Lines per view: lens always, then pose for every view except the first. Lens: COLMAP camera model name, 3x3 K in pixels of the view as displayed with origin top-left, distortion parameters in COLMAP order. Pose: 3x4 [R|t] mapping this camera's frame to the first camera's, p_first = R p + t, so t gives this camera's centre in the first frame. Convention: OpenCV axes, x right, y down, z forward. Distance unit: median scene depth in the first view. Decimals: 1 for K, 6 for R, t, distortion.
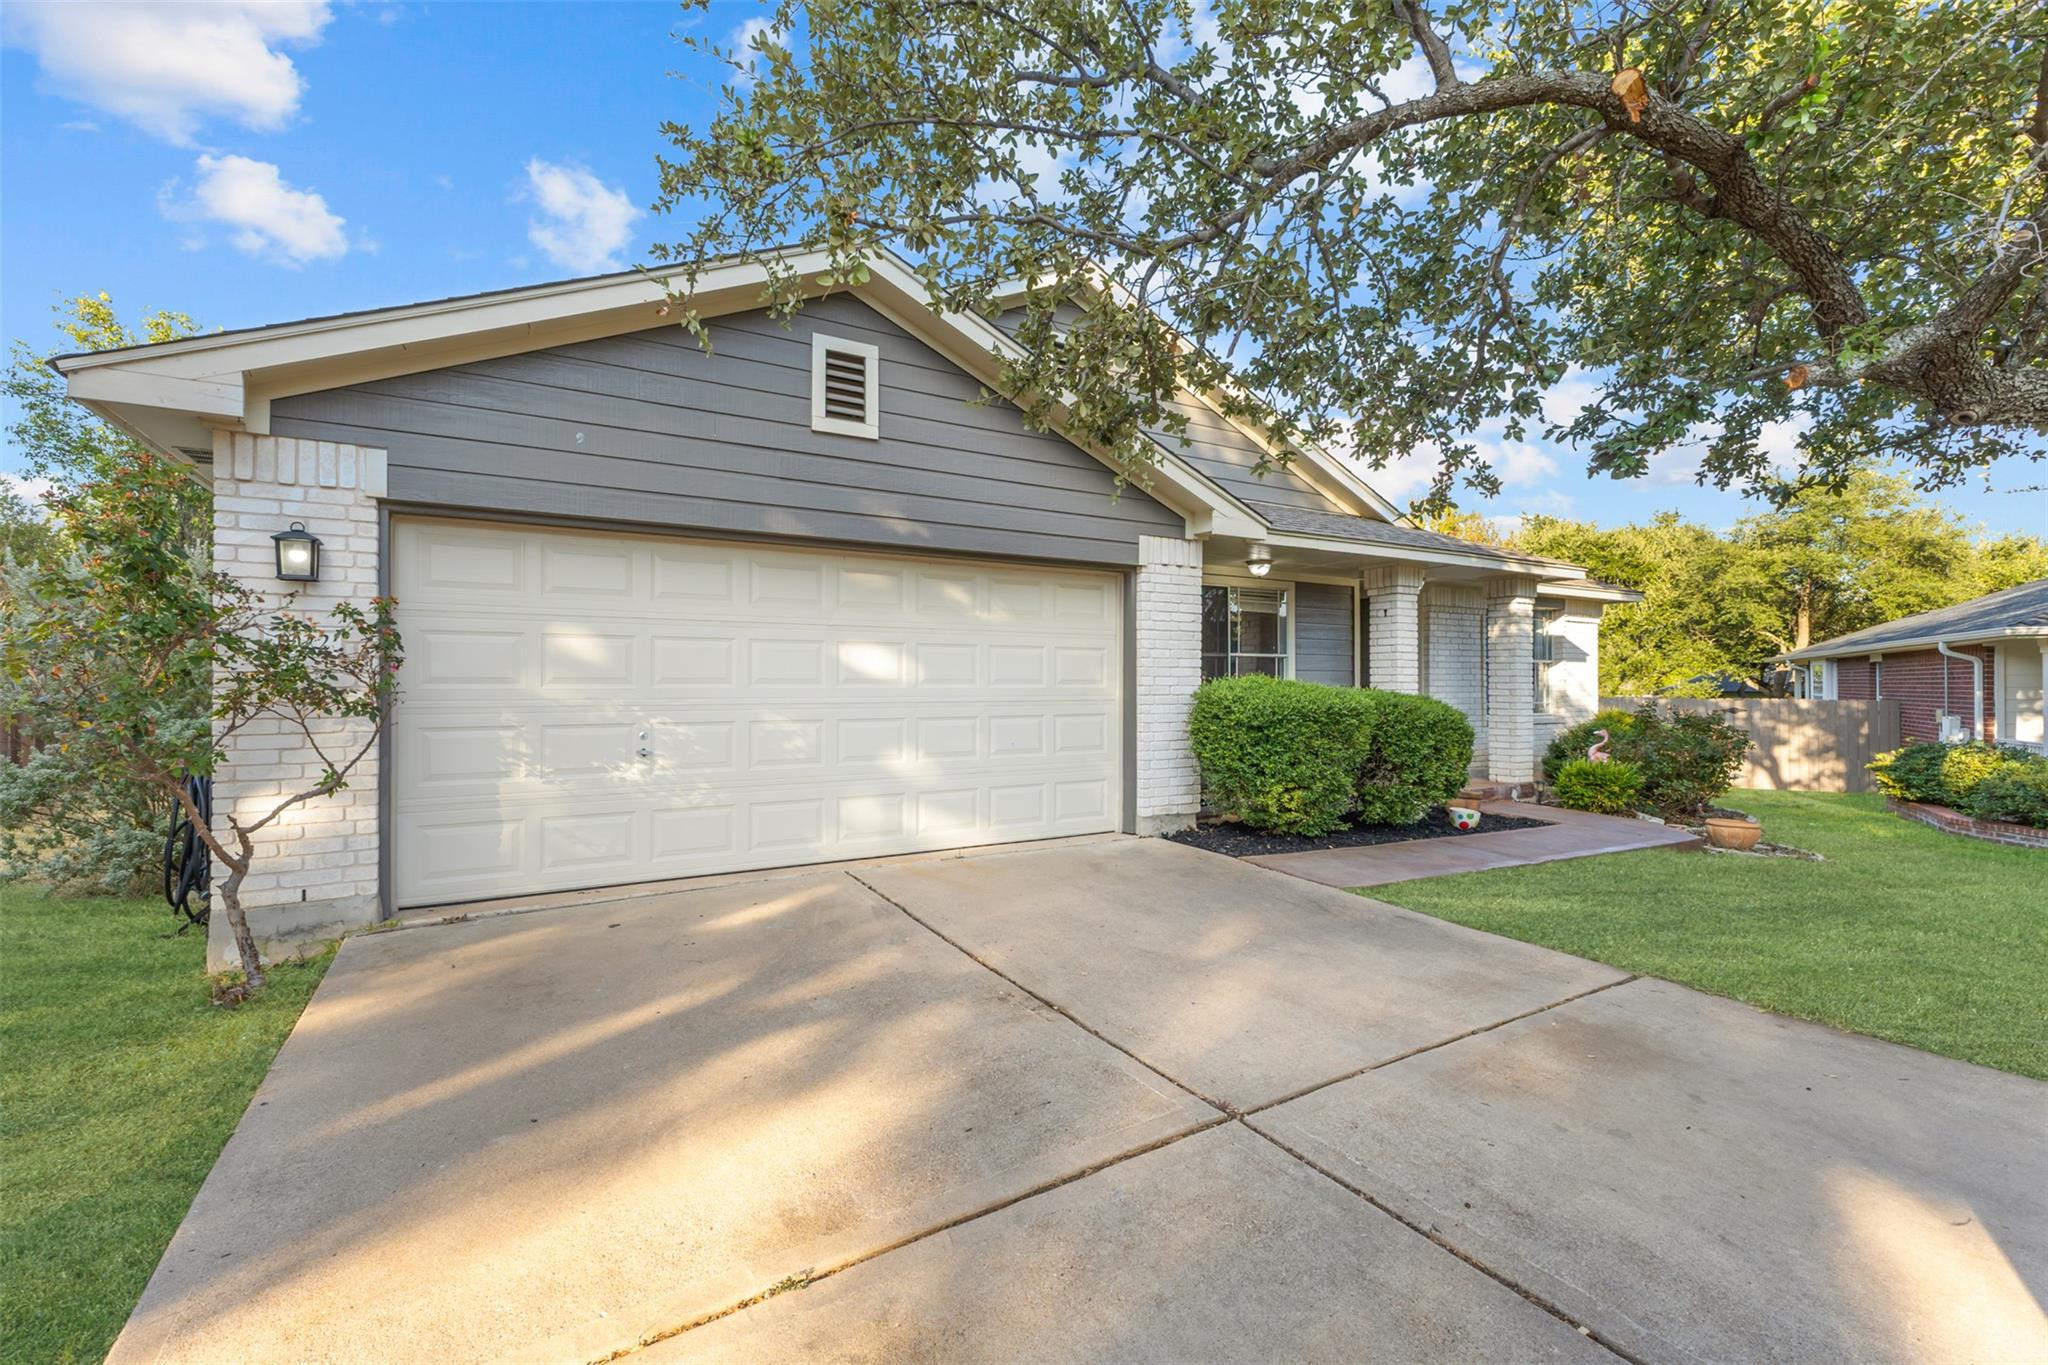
lens RADIAL K [[885.2, 0, 1024.9], [0, 885.2, 672.3], [0, 0, 1]] dist [0.022074, -0.008499]
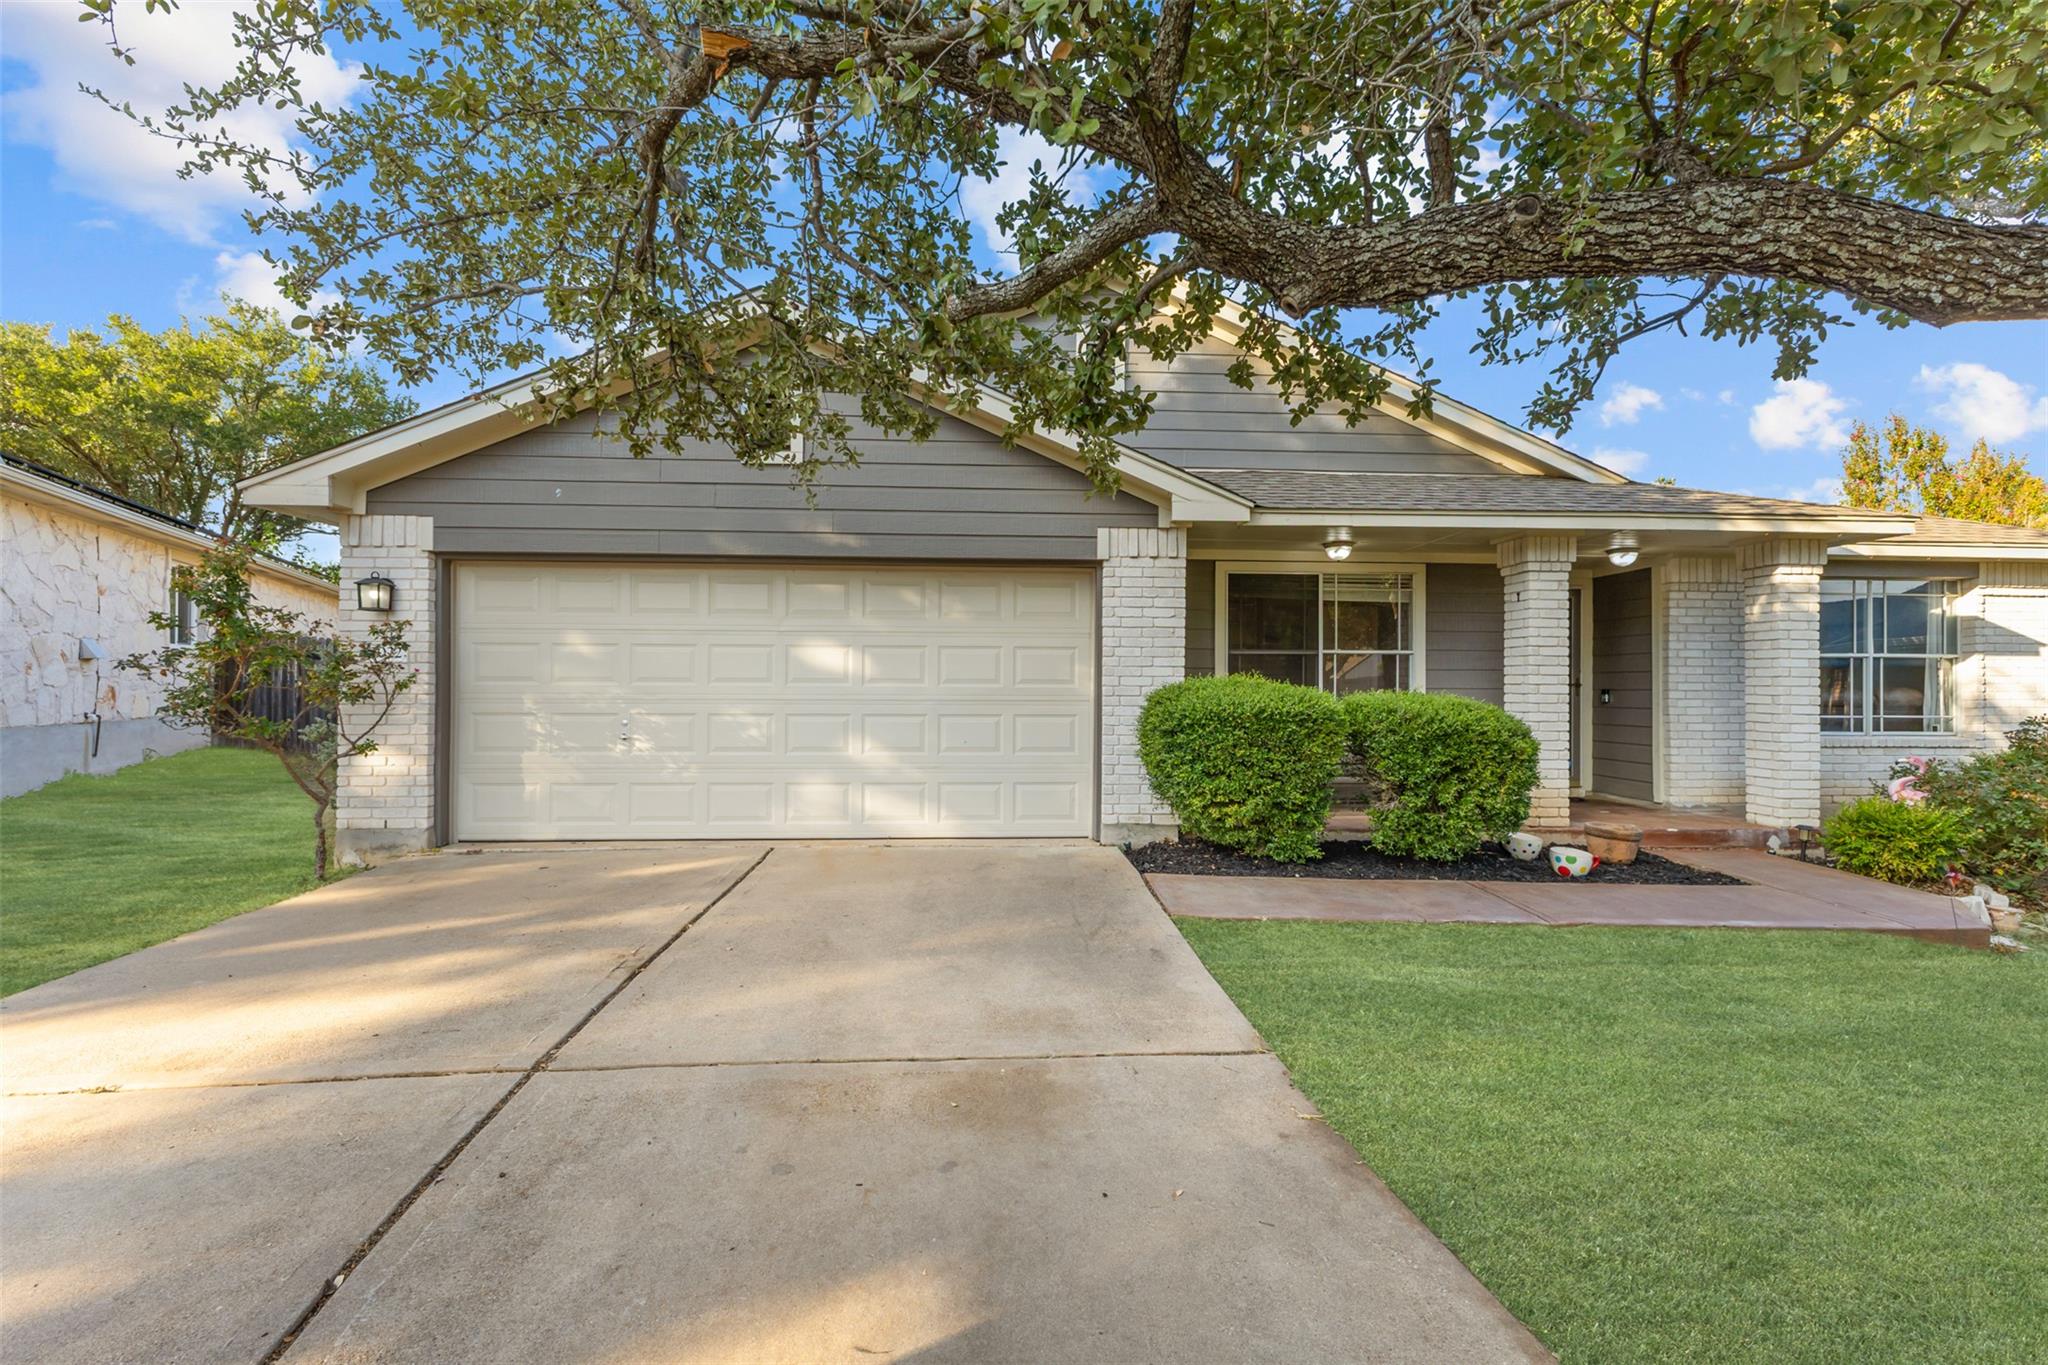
lens RADIAL K [[885.2, 0, 1024.9], [0, 885.2, 672.3], [0, 0, 1]] dist [0.022074, -0.008499]
pose [[0.884050, -0.002186, -0.467387, 0.494397], [0.000797, 0.999995, -0.003170, 0.003226], [0.467391, 0.002430, 0.884047, 0.115312]]
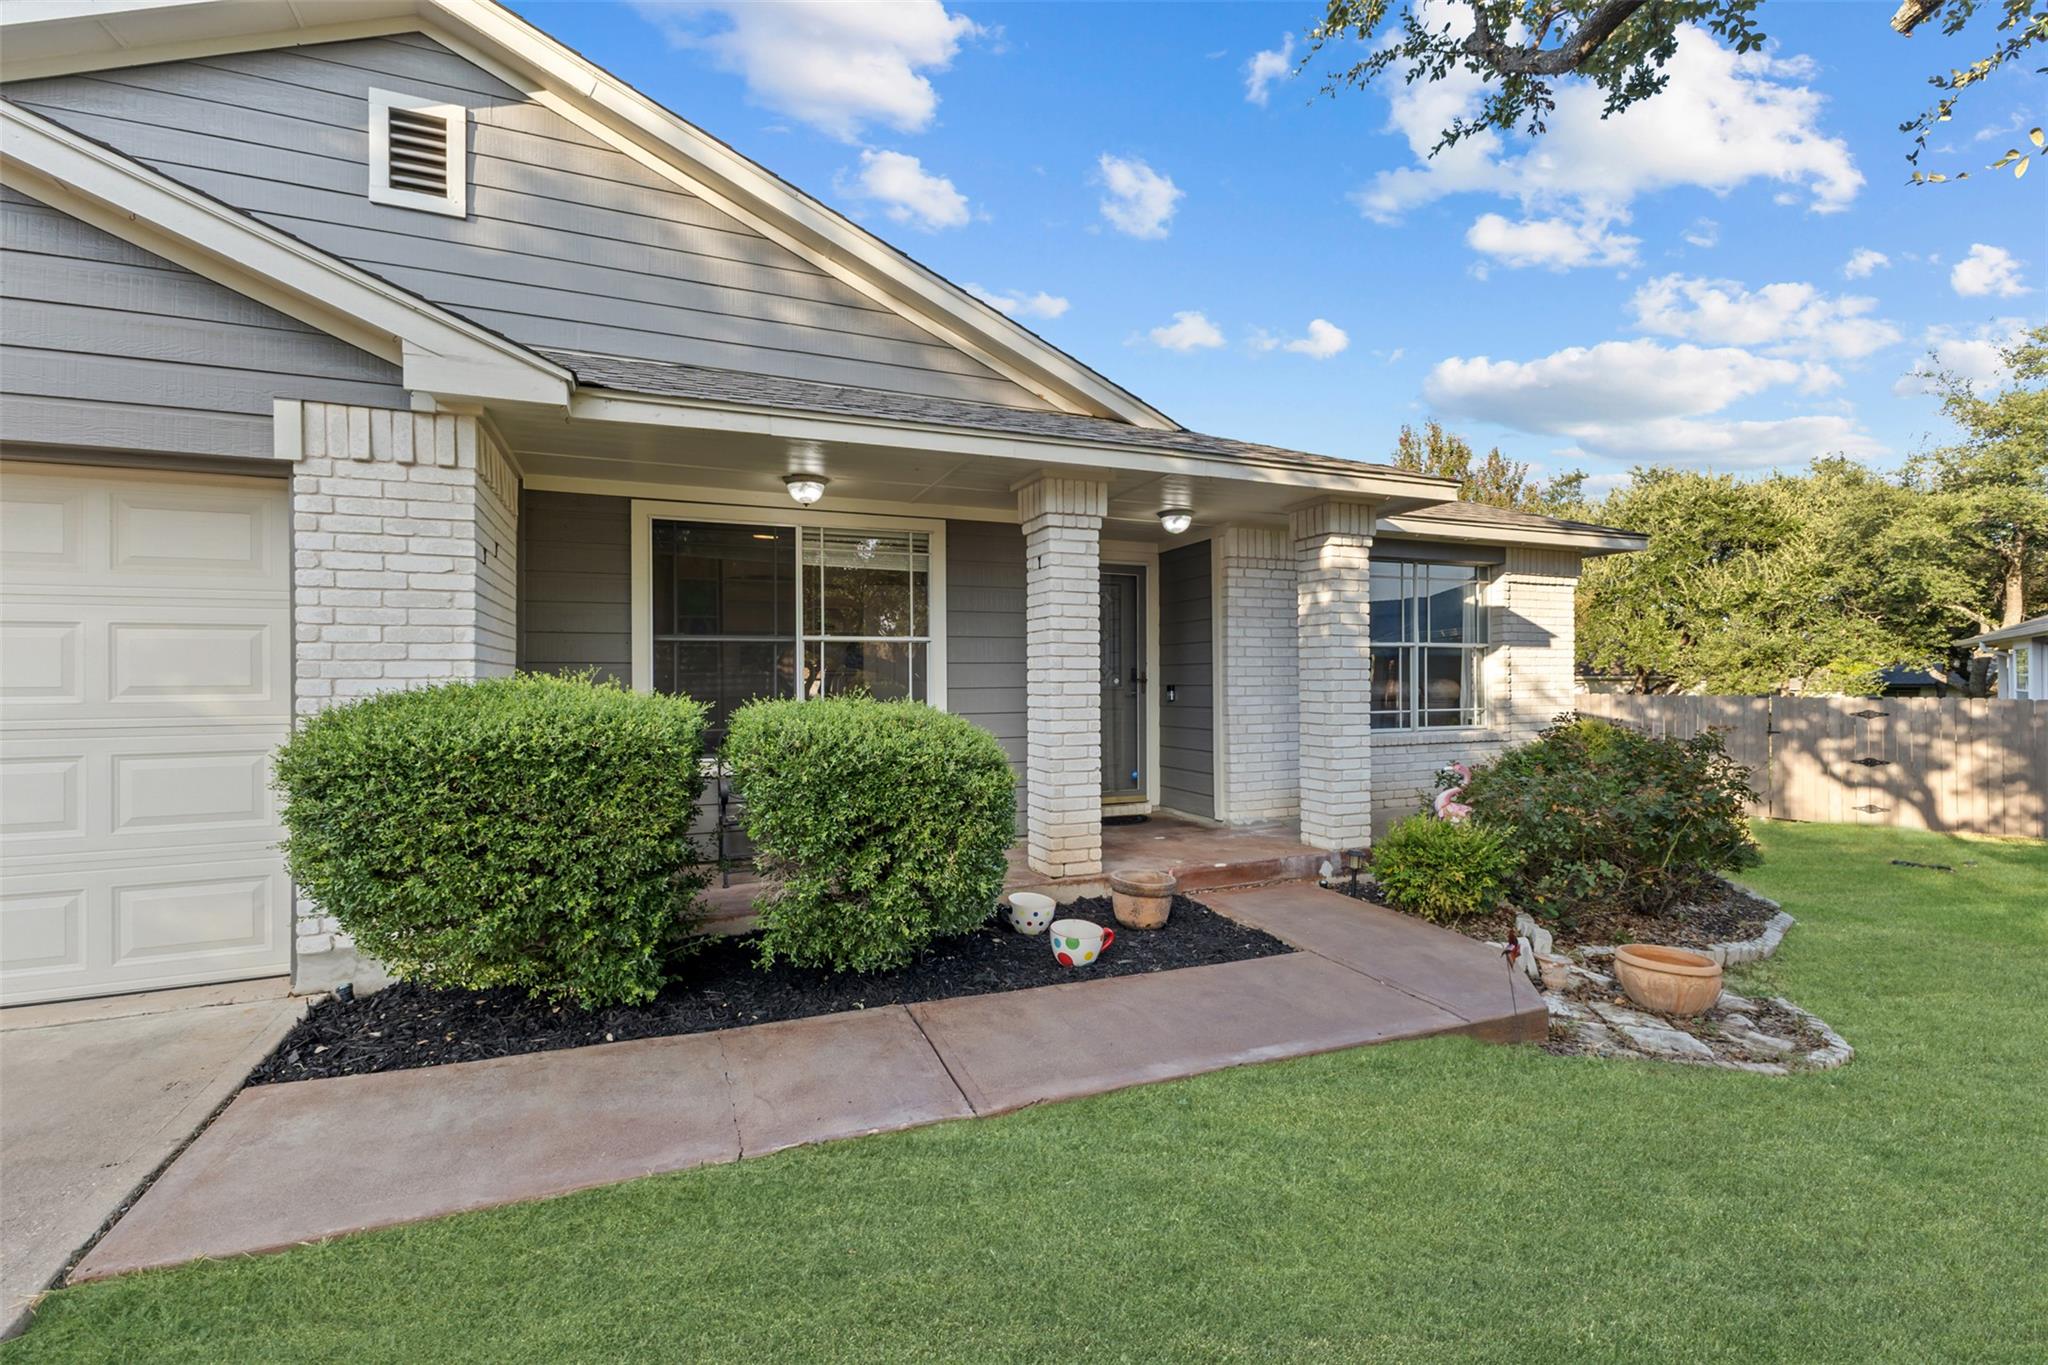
lens RADIAL K [[892.9, 0, 1025.9], [0, 892.9, 674.6], [0, 0, 1]] dist [0.009602, -0.000720]
pose [[0.990184, -0.008689, -0.139499, 0.609128], [0.009668, 0.999933, 0.006339, 0.002926], [0.139435, -0.007625, 0.990202, 0.539208]]
